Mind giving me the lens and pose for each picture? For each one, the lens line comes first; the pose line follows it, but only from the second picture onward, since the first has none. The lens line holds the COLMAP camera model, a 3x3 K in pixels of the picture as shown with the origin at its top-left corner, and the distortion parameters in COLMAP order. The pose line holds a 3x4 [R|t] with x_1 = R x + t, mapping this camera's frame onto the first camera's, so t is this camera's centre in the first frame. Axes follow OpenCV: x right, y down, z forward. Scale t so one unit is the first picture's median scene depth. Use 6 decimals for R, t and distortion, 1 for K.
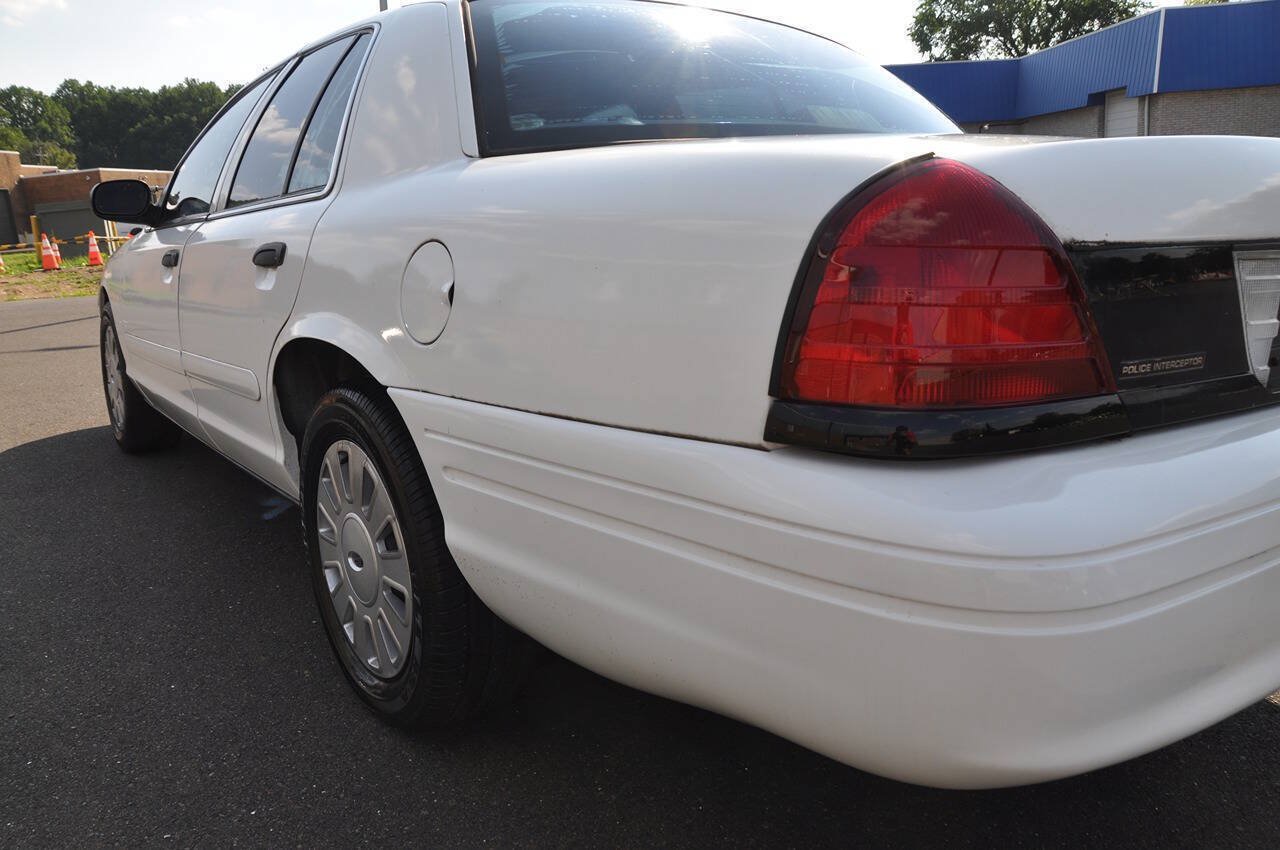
lens RADIAL K [[996.6, 0, 582.9], [0, 996.6, 455.4], [0, 0, 1]] dist [-0.118439, 0.104702]
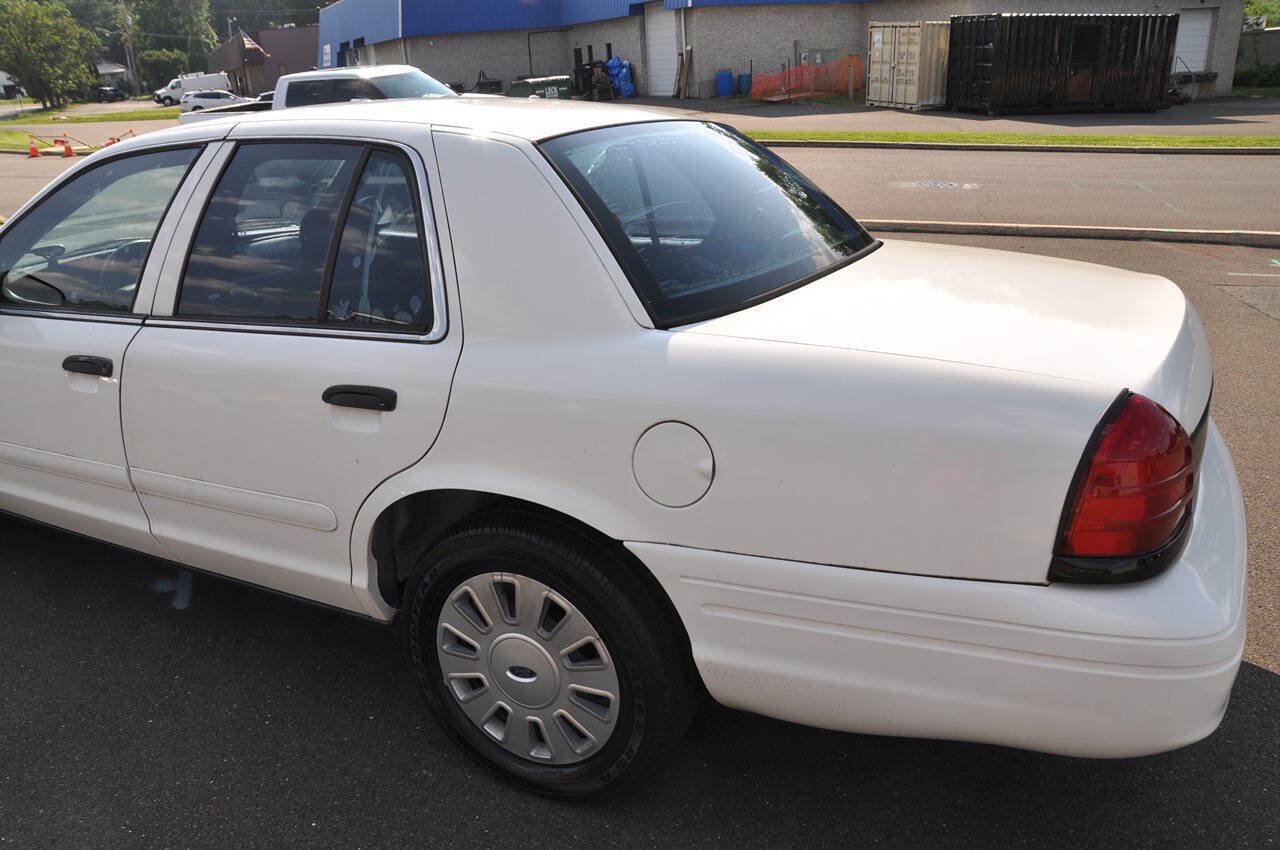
lens RADIAL K [[1021.2, 0, 615.3], [0, 1021.2, 468.6], [0, 0, 1]] dist [-0.158100, 0.128125]
pose [[0.892629, -0.158374, 0.422055, -0.547924], [0.113802, 0.985097, 0.128967, -0.242224], [-0.436190, -0.067089, 0.897350, -0.053729]]
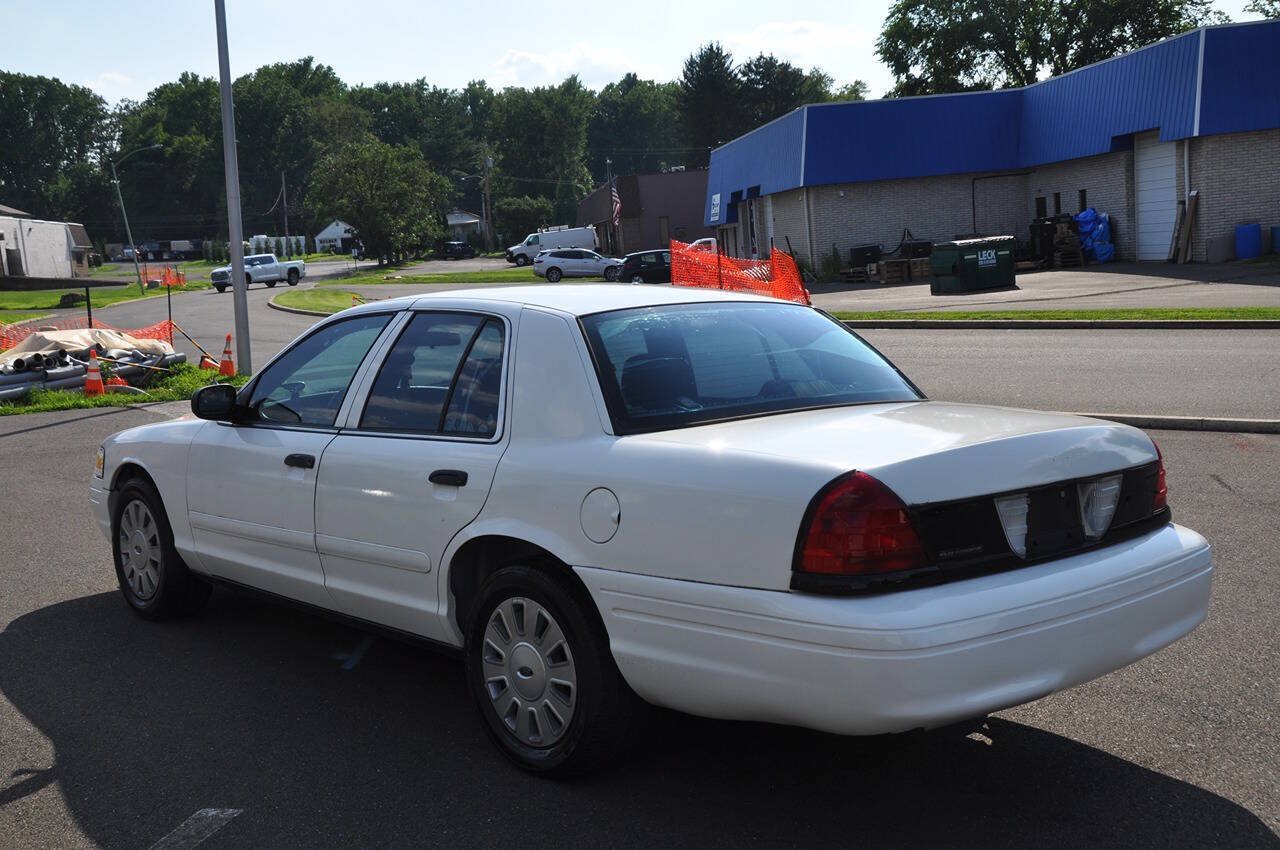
lens RADIAL K [[1424.2, 0, 560.7], [0, 1424.2, 478.3], [0, 0, 1]] dist [0.001024, 0.237691]
pose [[0.996015, -0.018831, 0.087177, -0.346518], [0.027645, 0.994500, -0.101025, 0.026729], [-0.084795, 0.103032, 0.991057, -1.247691]]
